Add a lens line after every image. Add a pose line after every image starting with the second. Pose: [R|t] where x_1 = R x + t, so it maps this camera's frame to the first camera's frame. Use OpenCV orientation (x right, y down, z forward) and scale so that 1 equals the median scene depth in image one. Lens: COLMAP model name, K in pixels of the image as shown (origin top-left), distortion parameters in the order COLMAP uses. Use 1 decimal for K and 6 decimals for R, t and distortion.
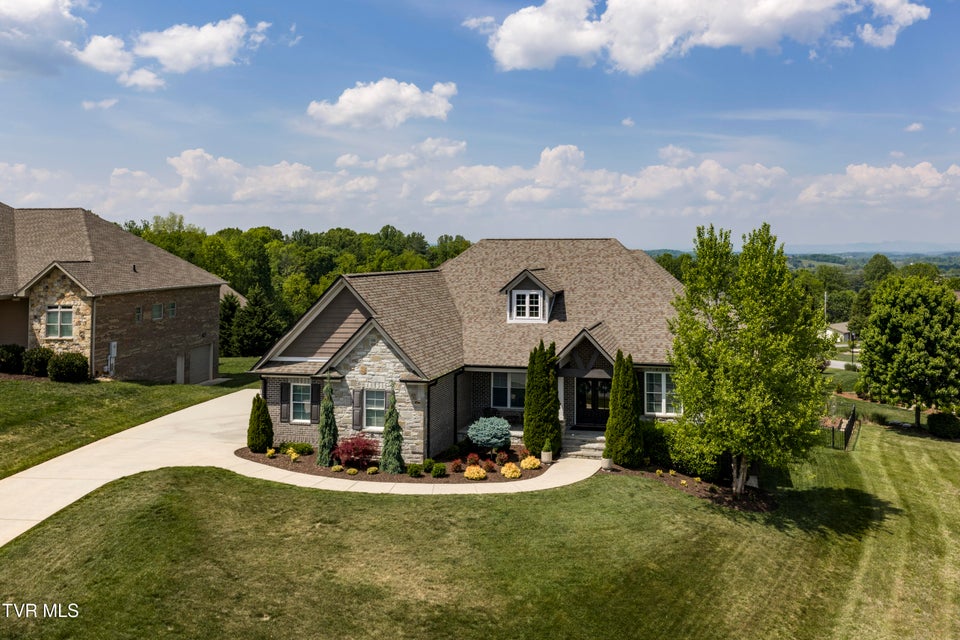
lens RADIAL K [[809.9, 0, 572.5], [0, 809.9, 261.5], [0, 0, 1]] dist [0.005625, -0.001871]
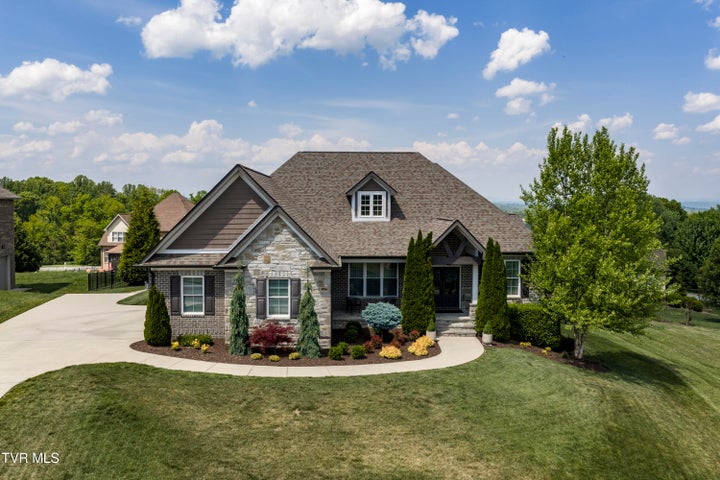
lens RADIAL K [[590.7, 0, 361.2], [0, 590.7, 249.6], [0, 0, 1]] dist [0.008624, -0.008826]
pose [[0.971500, -0.016837, 0.236442, -0.309843], [0.000522, 0.997624, 0.068896, 0.070261], [-0.237040, -0.066809, 0.969200, 0.259229]]
